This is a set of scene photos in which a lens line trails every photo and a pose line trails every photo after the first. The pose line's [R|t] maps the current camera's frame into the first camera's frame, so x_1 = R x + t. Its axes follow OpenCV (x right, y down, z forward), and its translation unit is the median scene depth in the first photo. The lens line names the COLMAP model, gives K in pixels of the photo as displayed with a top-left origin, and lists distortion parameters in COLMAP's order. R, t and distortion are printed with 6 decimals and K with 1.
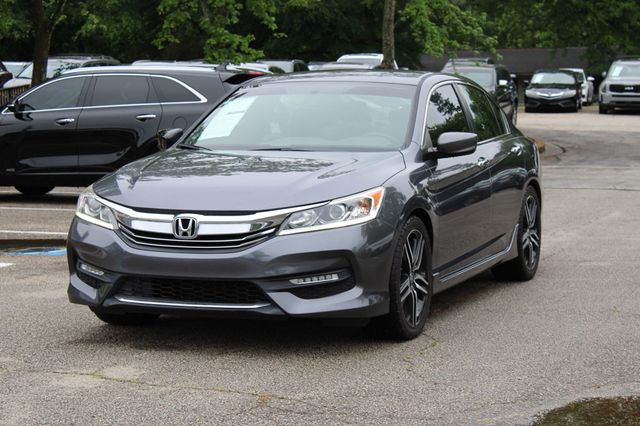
lens RADIAL K [[1539.0, 0, 319.0], [0, 1539.0, 212.1], [0, 0, 1]] dist [0.112976, 0.000000]
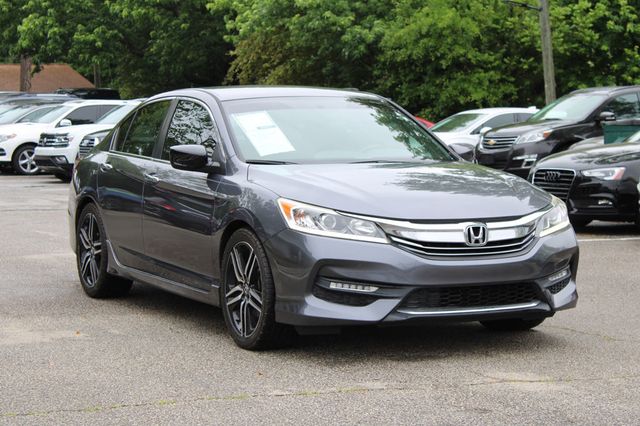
lens RADIAL K [[1539.0, 0, 320.6], [0, 1539.0, 215.2], [0, 0, 1]] dist [0.112976, 0.000000]
pose [[0.695751, -0.046862, 0.716753, -0.885801], [0.057995, 0.998277, 0.008973, -0.018438], [-0.715938, 0.035325, 0.697270, 0.347657]]
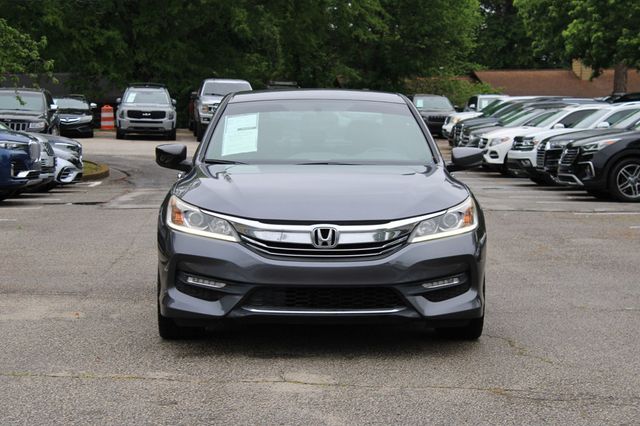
lens RADIAL K [[1539.0, 0, 321.4], [0, 1539.0, 211.7], [0, 0, 1]] dist [0.112976, 0.000000]
pose [[0.929375, -0.015479, 0.368813, -0.463184], [0.021961, 0.999669, -0.013384, 0.006448], [-0.368484, 0.020539, 0.929407, 0.037263]]
